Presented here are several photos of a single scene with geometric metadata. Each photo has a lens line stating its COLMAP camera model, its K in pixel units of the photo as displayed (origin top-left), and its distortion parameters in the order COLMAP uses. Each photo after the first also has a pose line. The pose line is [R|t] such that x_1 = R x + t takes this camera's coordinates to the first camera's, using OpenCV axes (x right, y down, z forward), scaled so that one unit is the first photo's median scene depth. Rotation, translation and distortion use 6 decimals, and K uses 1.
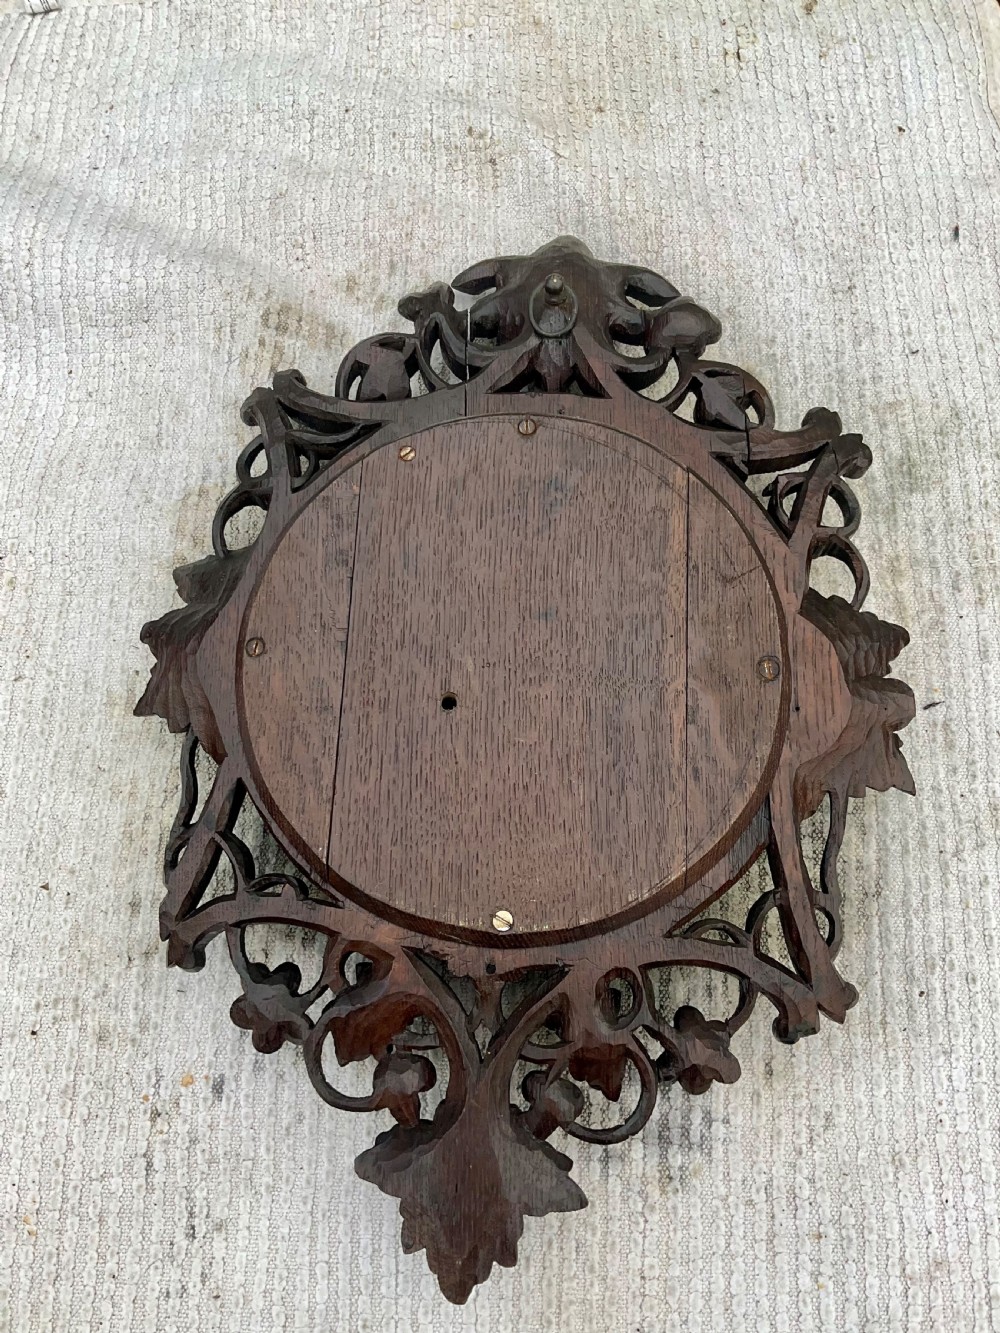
lens RADIAL K [[1098.4, 0, 499.8], [0, 1098.4, 670.3], [0, 0, 1]] dist [0.060348, -0.130143]
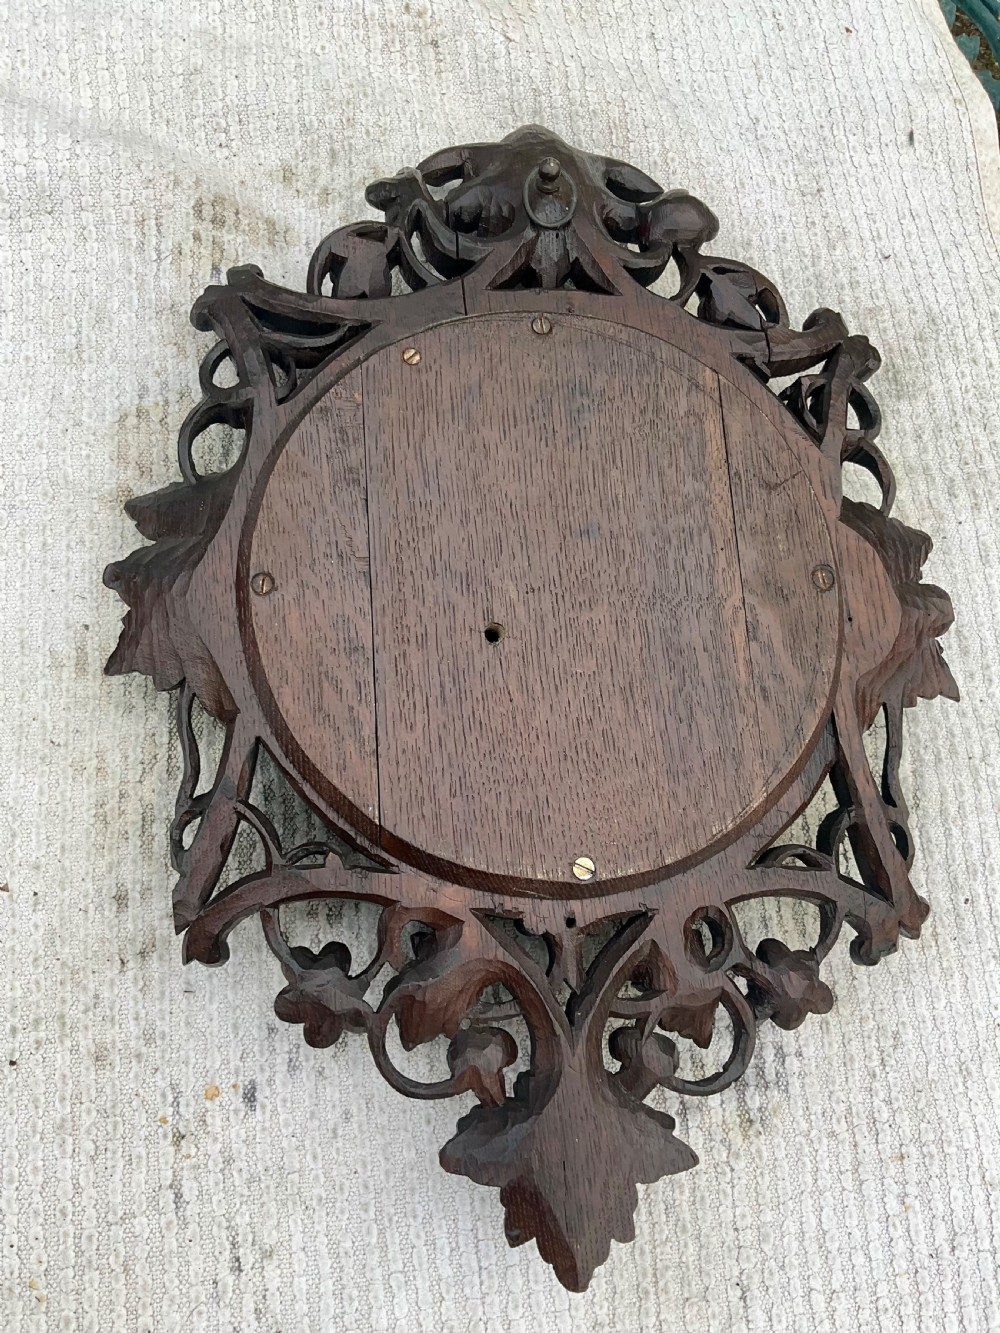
lens RADIAL K [[1098.4, 0, 499.8], [0, 1098.4, 670.3], [0, 0, 1]] dist [0.060348, -0.130143]
pose [[0.976985, -0.065268, 0.203077, -0.214481], [0.058997, 0.997580, 0.036789, 0.024970], [-0.204986, -0.023961, 0.978471, 0.120732]]
